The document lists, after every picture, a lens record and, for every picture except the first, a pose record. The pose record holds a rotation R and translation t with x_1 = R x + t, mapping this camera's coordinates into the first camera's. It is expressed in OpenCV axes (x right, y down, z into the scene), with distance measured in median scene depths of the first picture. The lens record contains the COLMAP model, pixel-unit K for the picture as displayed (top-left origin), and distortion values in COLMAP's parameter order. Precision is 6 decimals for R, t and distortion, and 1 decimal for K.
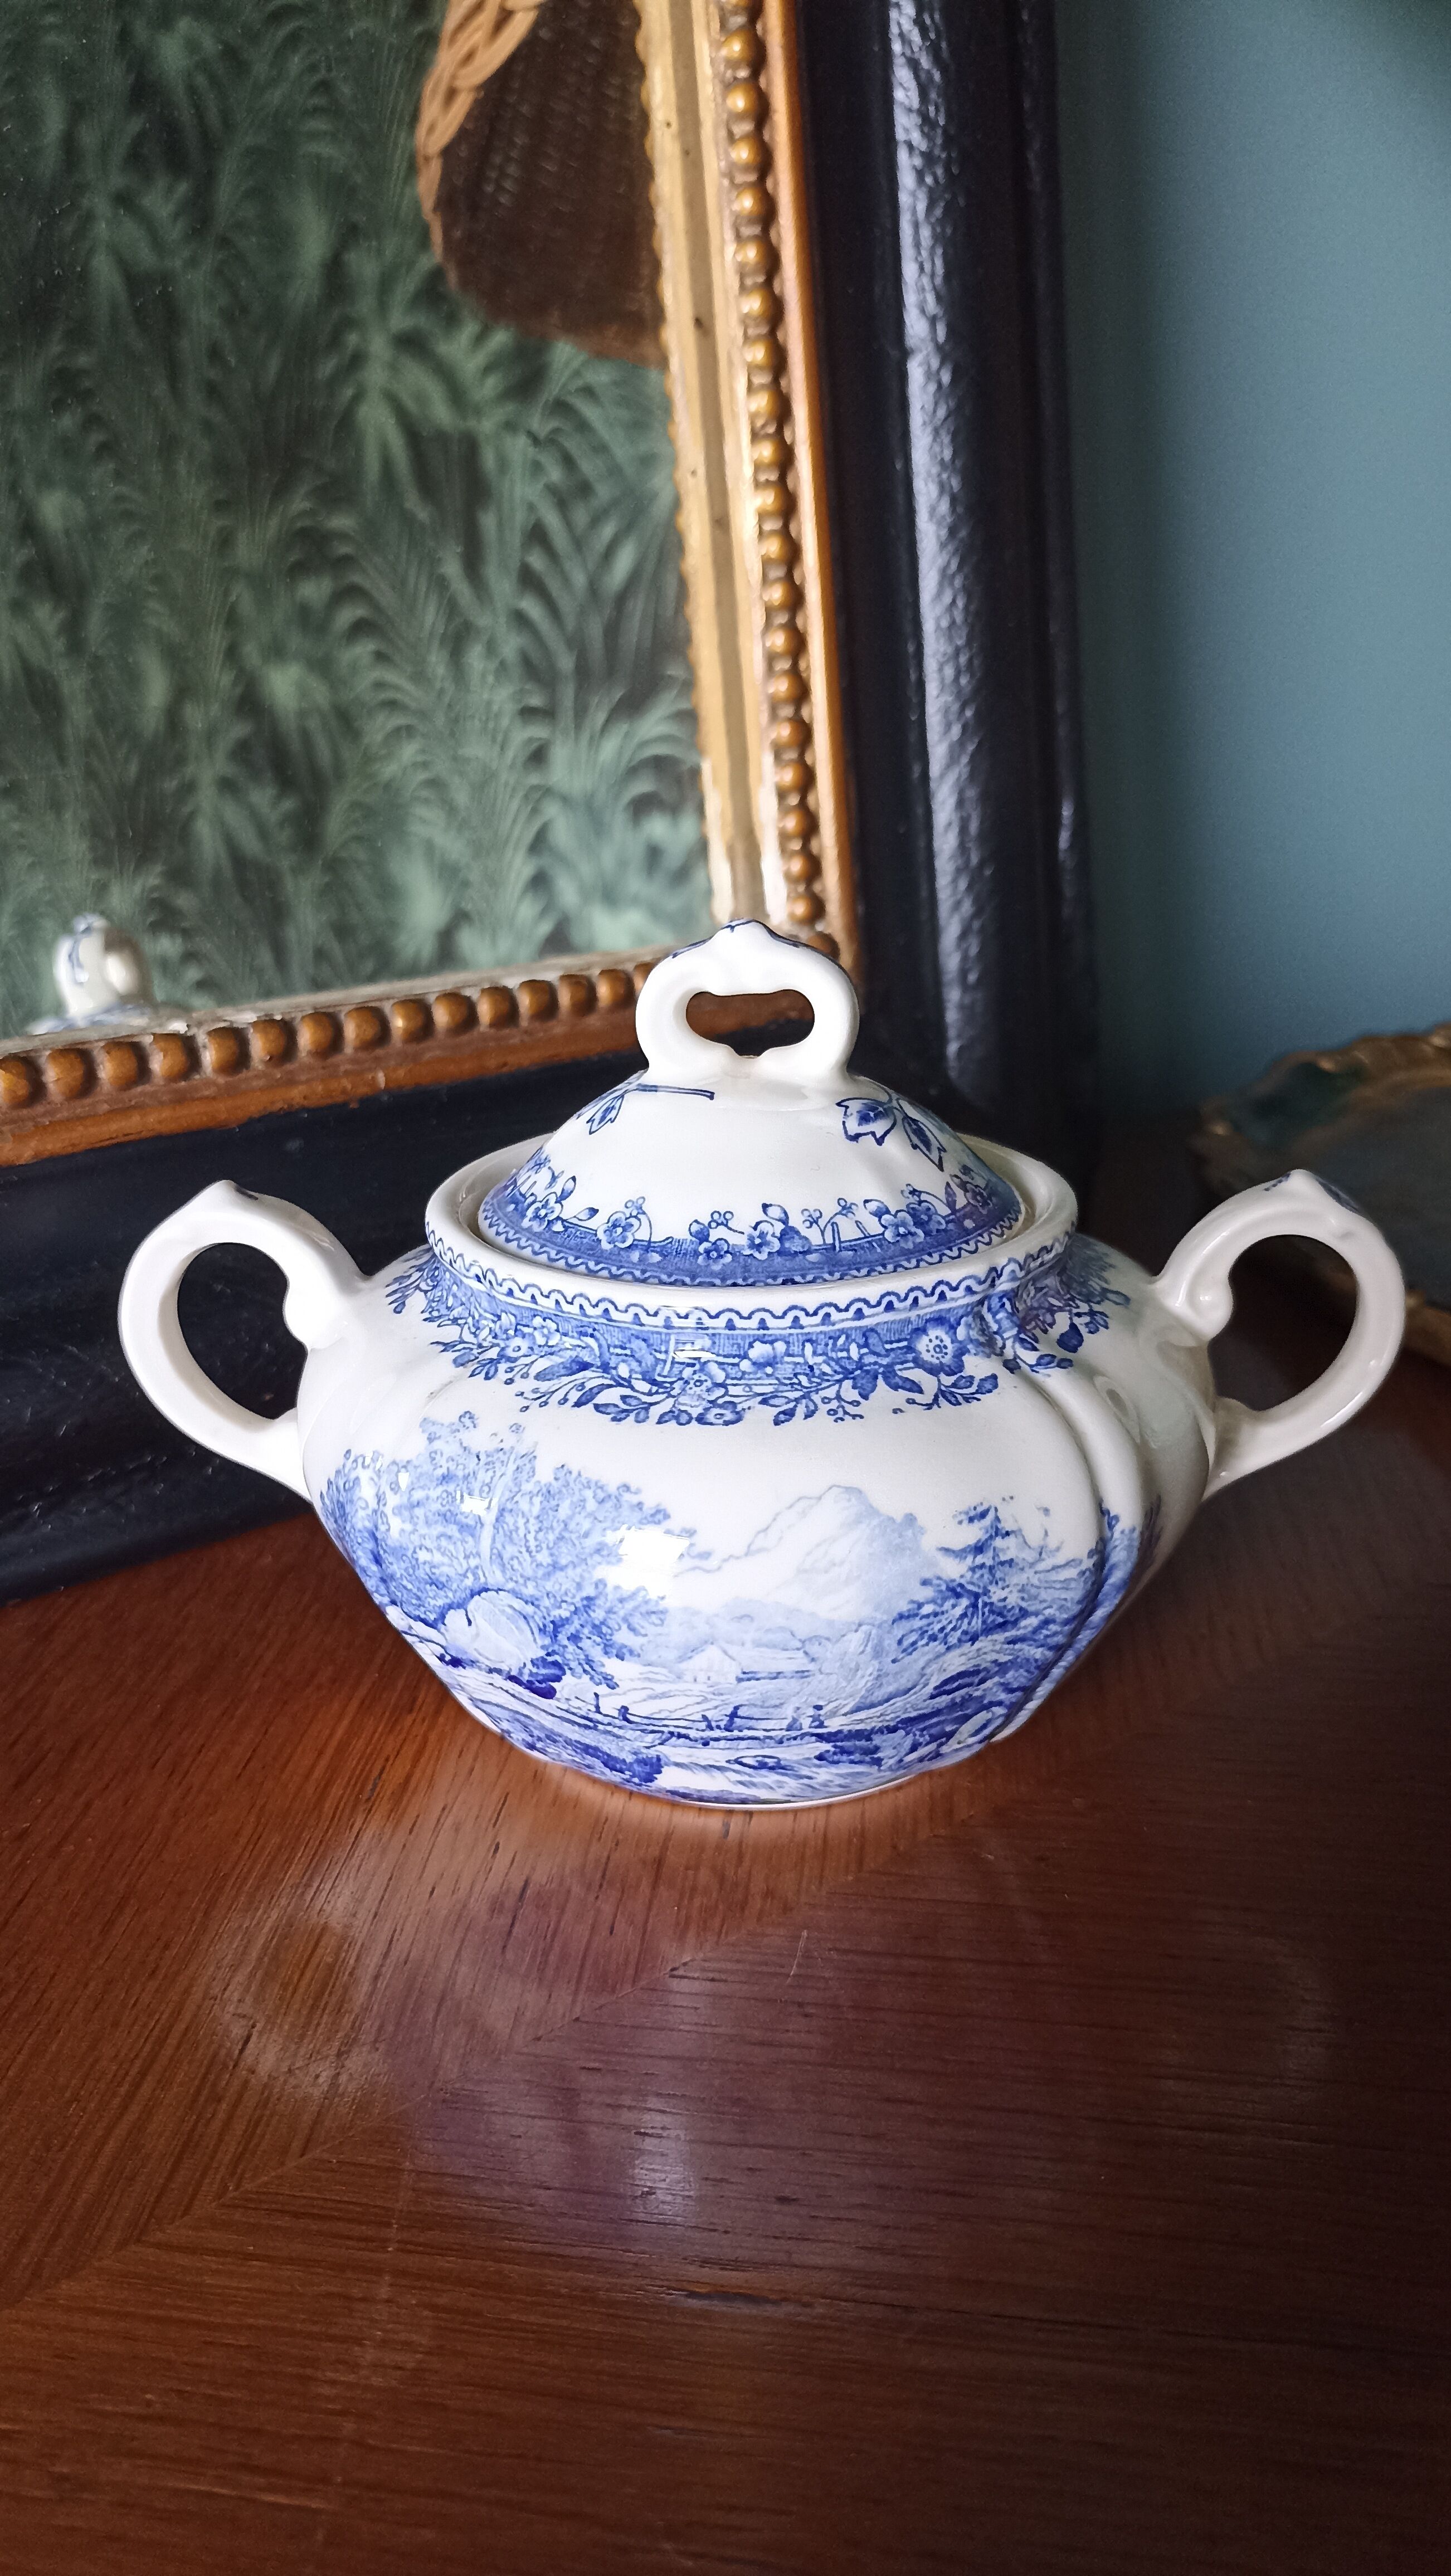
lens RADIAL K [[1864.7, 0, 725.5], [0, 1864.7, 1288.0], [0, 0, 1]] dist [-0.005615, 0.001186]
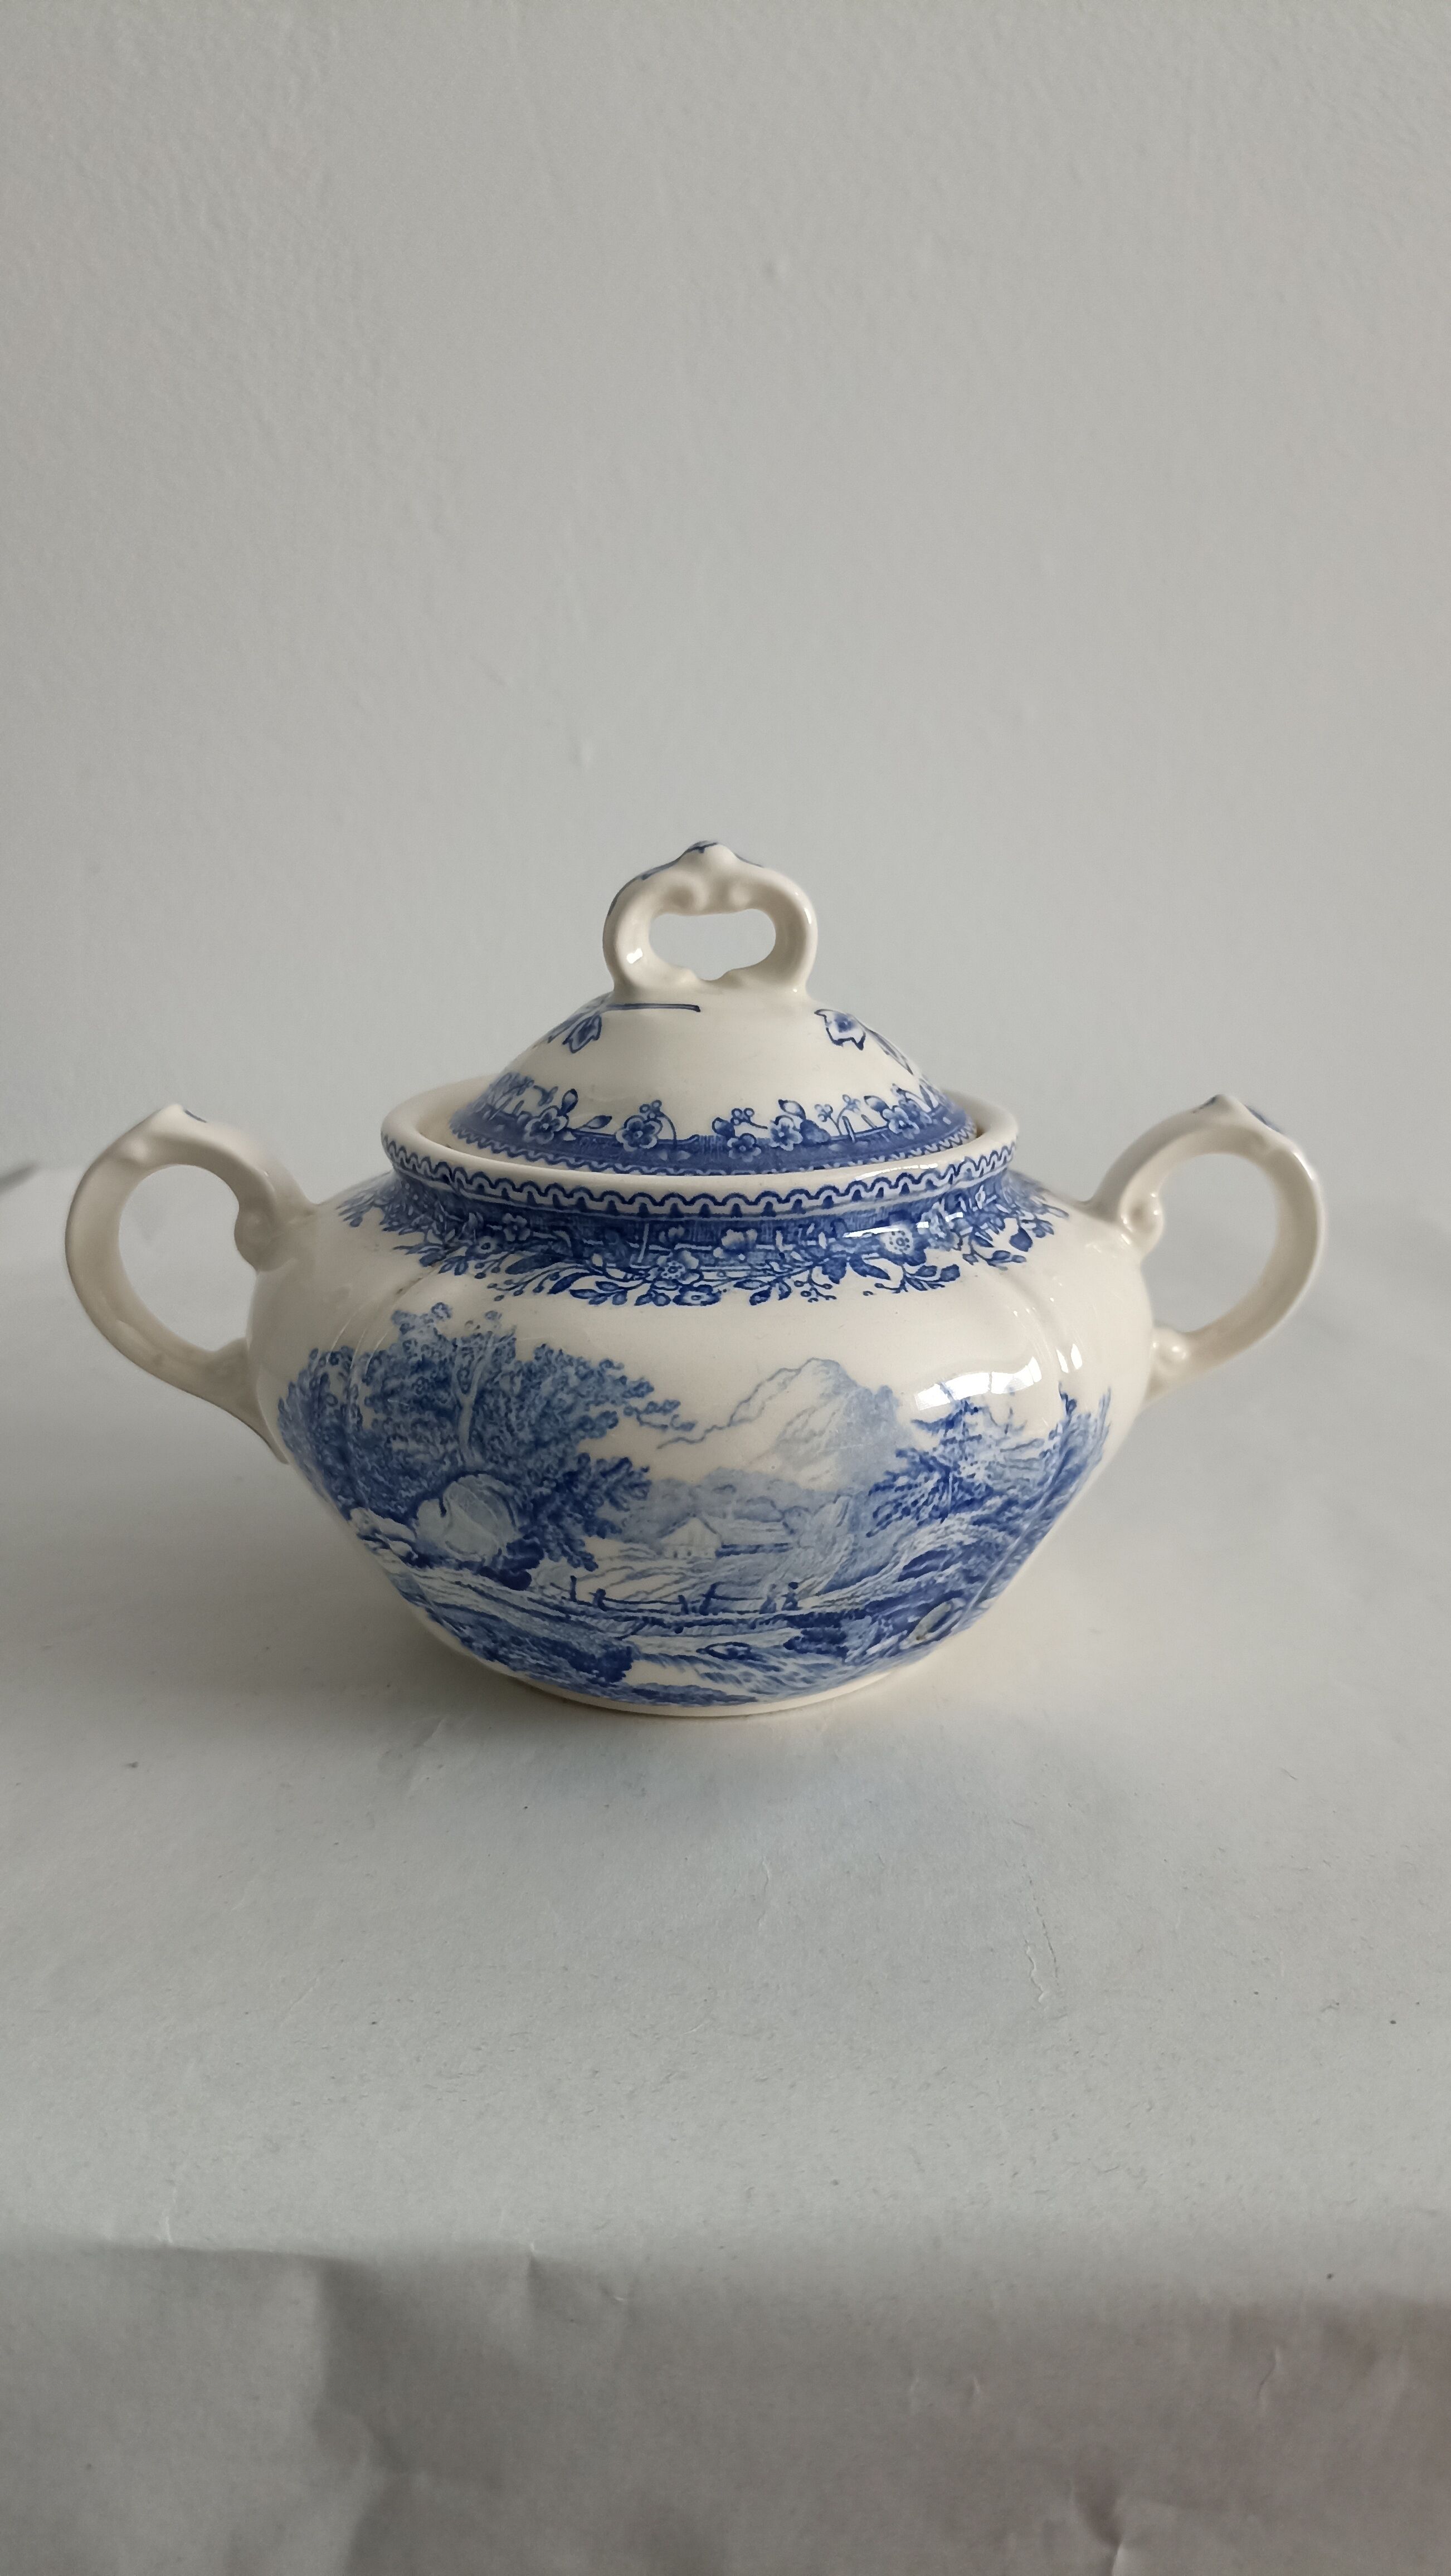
lens RADIAL K [[1864.7, 0, 725.5], [0, 1864.7, 1288.0], [0, 0, 1]] dist [-0.005615, 0.001186]
pose [[0.995702, -0.001612, 0.092599, -0.080617], [0.006491, 0.998605, -0.052408, 0.115203], [-0.092385, 0.052784, 0.994323, -0.017108]]
